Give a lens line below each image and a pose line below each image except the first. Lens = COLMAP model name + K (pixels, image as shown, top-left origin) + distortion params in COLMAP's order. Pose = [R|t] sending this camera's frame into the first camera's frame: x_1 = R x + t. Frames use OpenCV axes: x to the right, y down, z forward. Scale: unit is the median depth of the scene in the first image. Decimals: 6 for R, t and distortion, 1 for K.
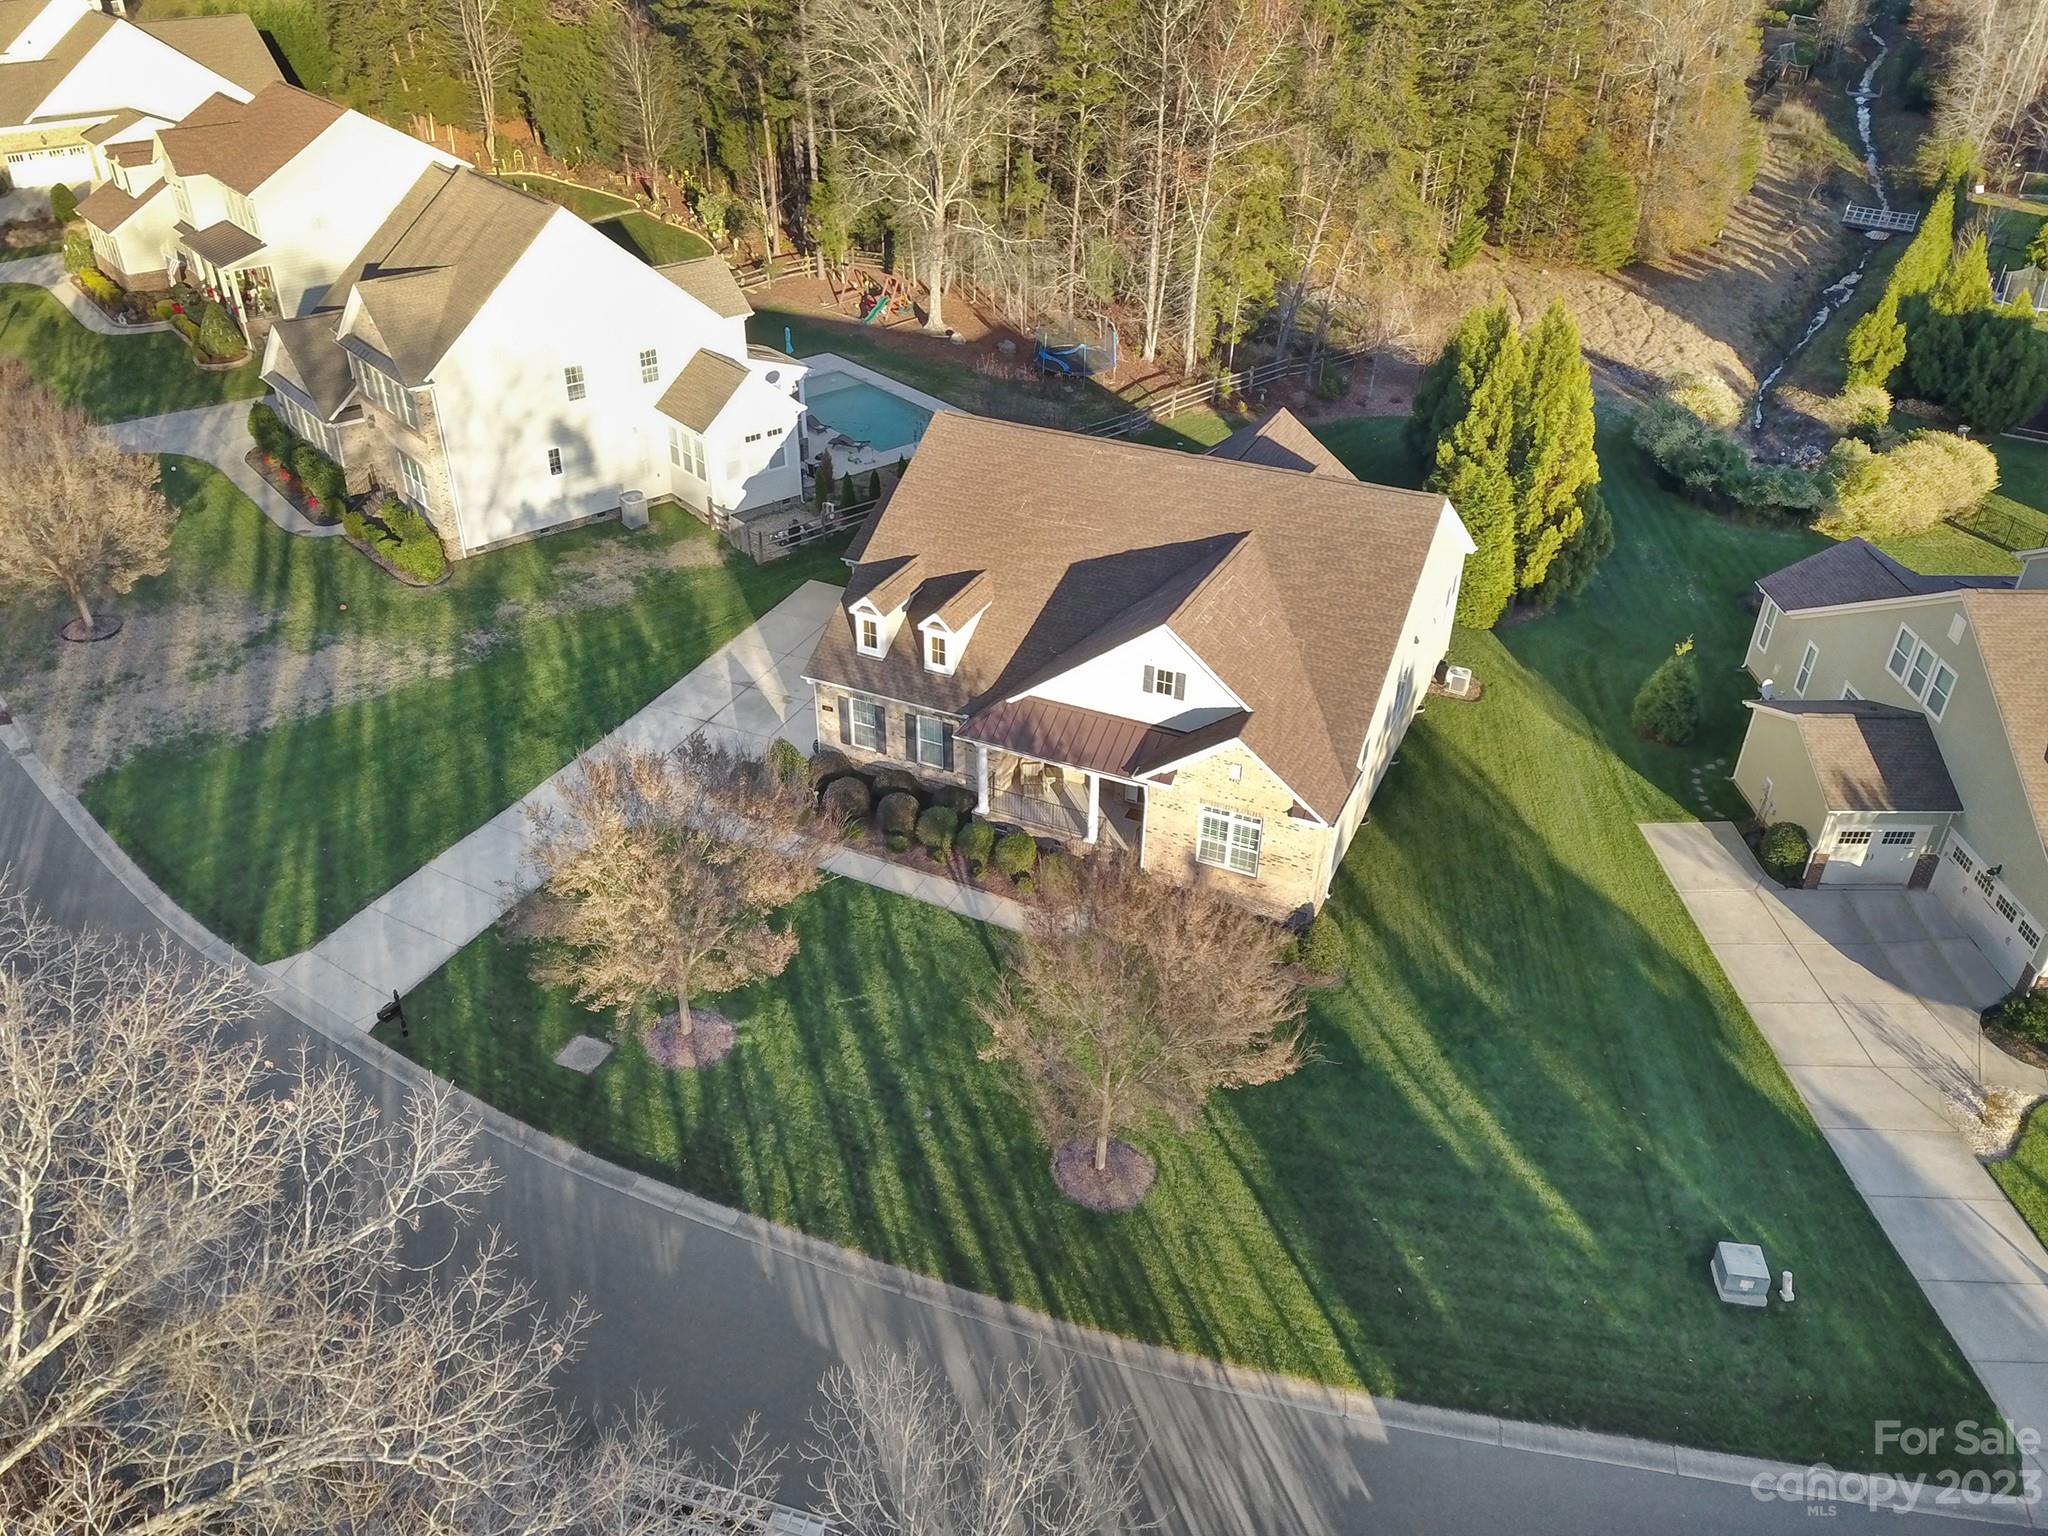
lens RADIAL K [[1551.3, 0, 1022.3], [0, 1551.3, 768.1], [0, 0, 1]] dist [0.028672, -0.027627]
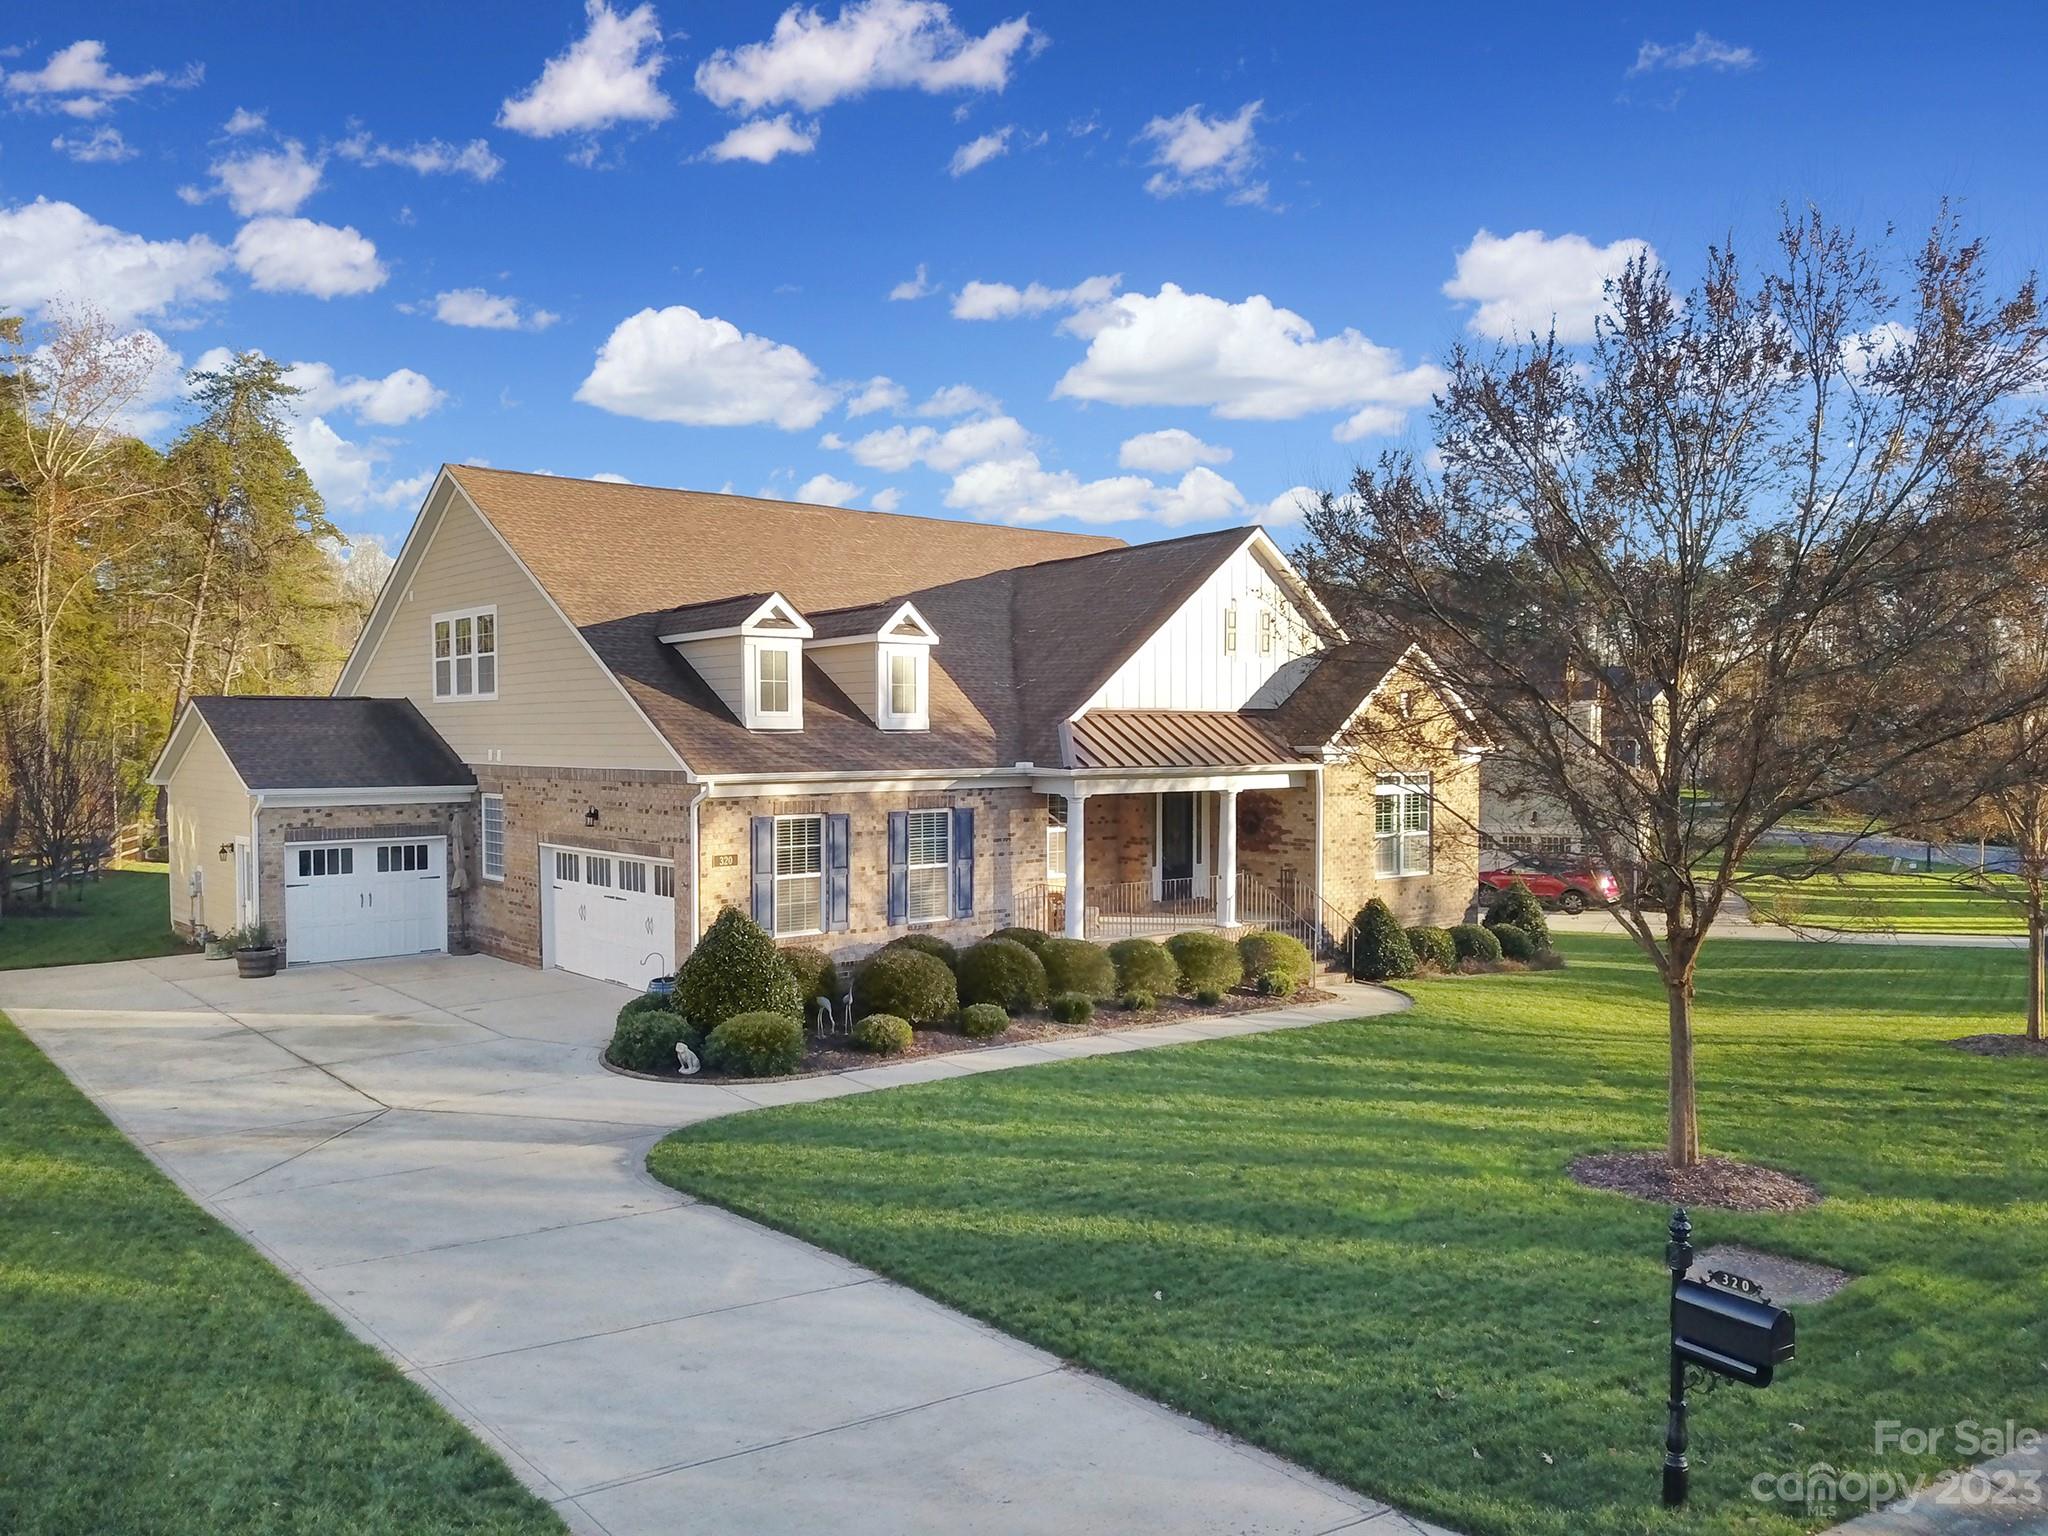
lens RADIAL K [[1551.3, 0, 1024.7], [0, 1551.3, 764.4], [0, 0, 1]] dist [0.028672, -0.027627]
pose [[0.427700, -0.033314, 0.903307, -0.491600], [0.498135, 0.842570, -0.204784, 0.072187], [-0.754278, 0.537555, 0.376962, 0.753763]]
